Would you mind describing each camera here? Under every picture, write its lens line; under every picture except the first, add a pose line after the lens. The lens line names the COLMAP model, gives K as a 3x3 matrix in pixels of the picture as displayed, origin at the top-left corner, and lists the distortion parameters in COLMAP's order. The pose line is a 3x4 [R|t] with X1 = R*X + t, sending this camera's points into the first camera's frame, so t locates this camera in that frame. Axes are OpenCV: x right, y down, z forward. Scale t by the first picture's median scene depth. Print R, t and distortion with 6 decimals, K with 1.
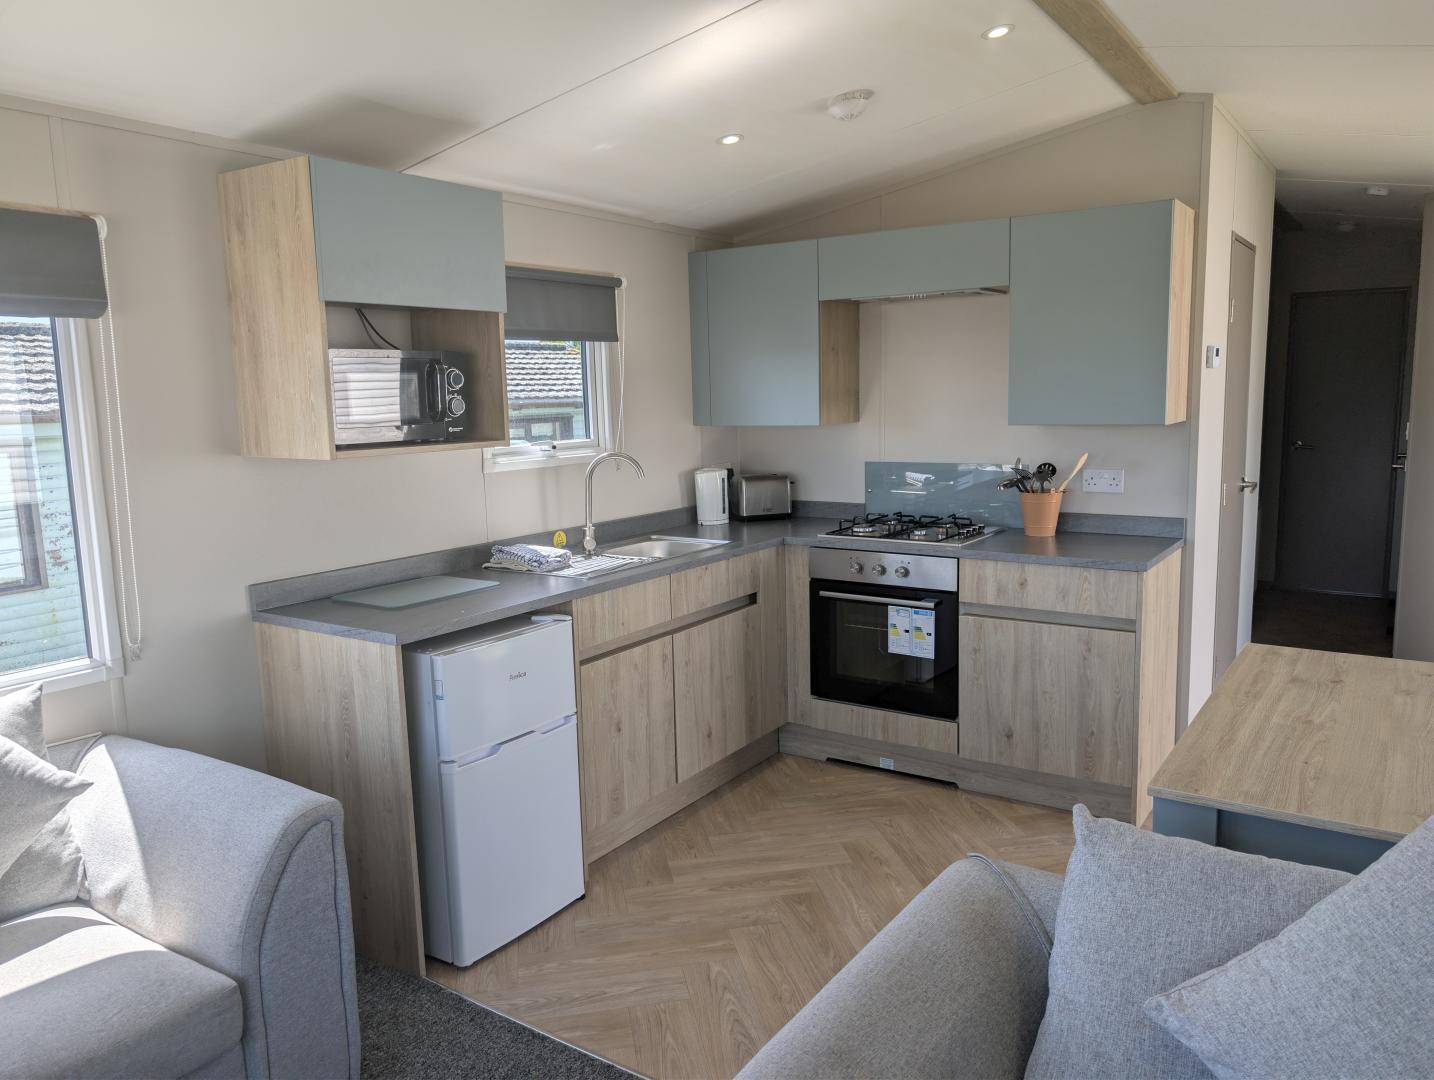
lens RADIAL K [[1032.1, 0, 735.5], [0, 1032.1, 537.2], [0, 0, 1]] dist [0.001575, -0.004855]
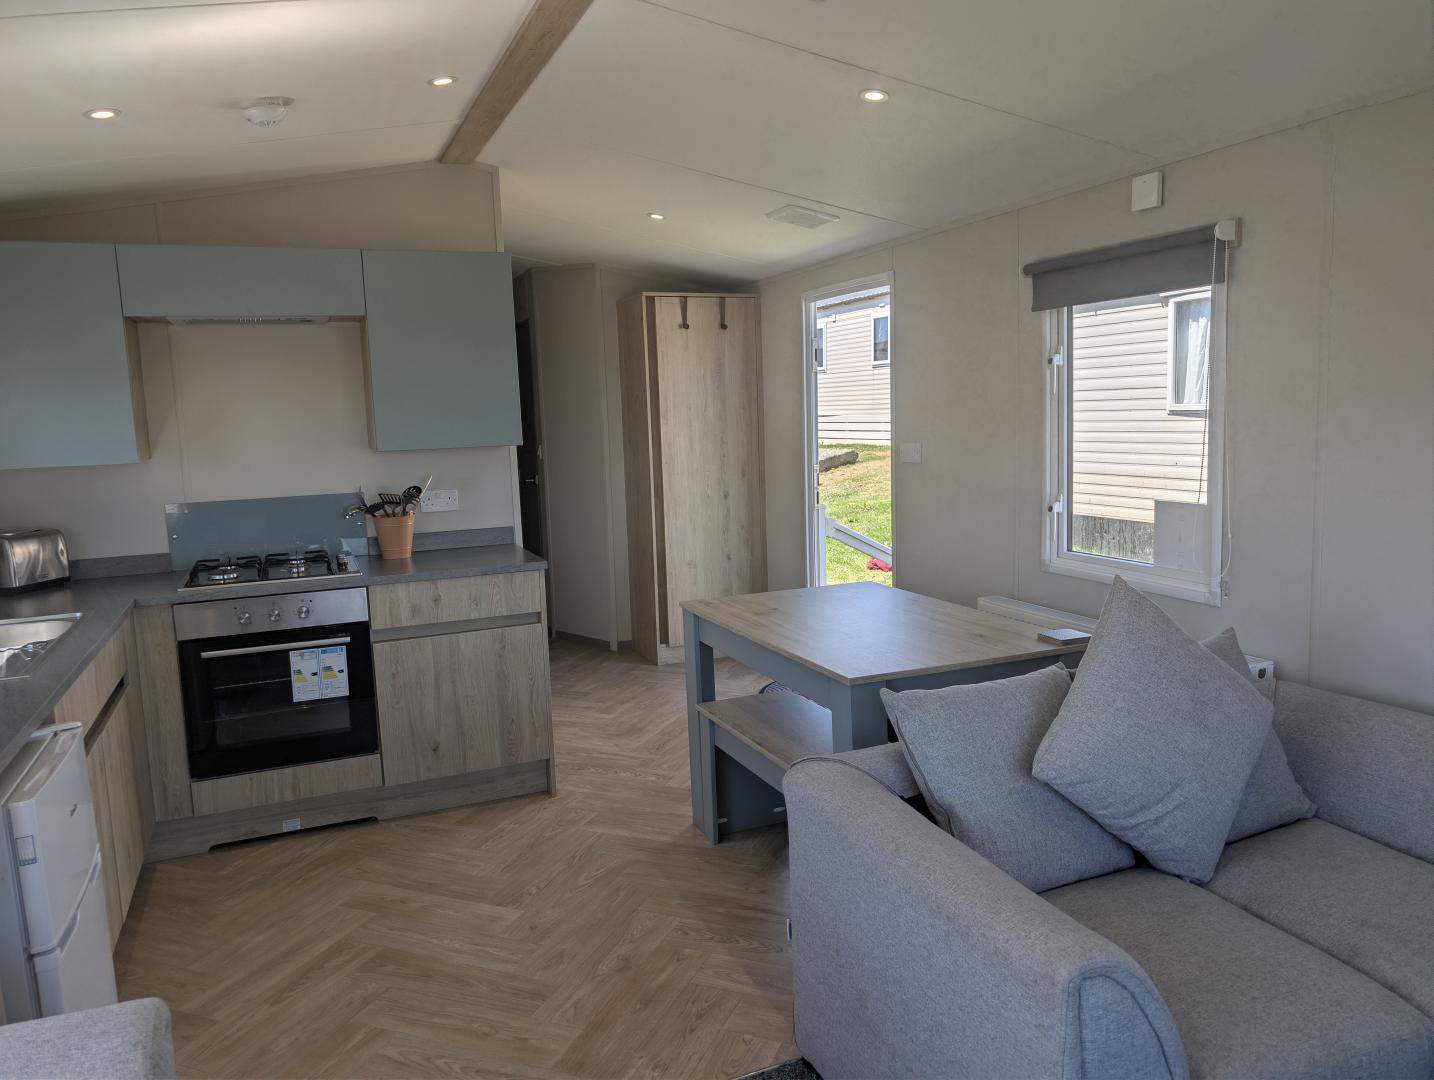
lens RADIAL K [[1032.1, 0, 735.5], [0, 1032.1, 537.2], [0, 0, 1]] dist [0.001575, -0.004855]
pose [[0.546258, -0.106846, 0.830774, -0.397716], [0.141110, 0.989394, 0.034462, -0.010604], [-0.825645, 0.098405, 0.555542, 0.149901]]
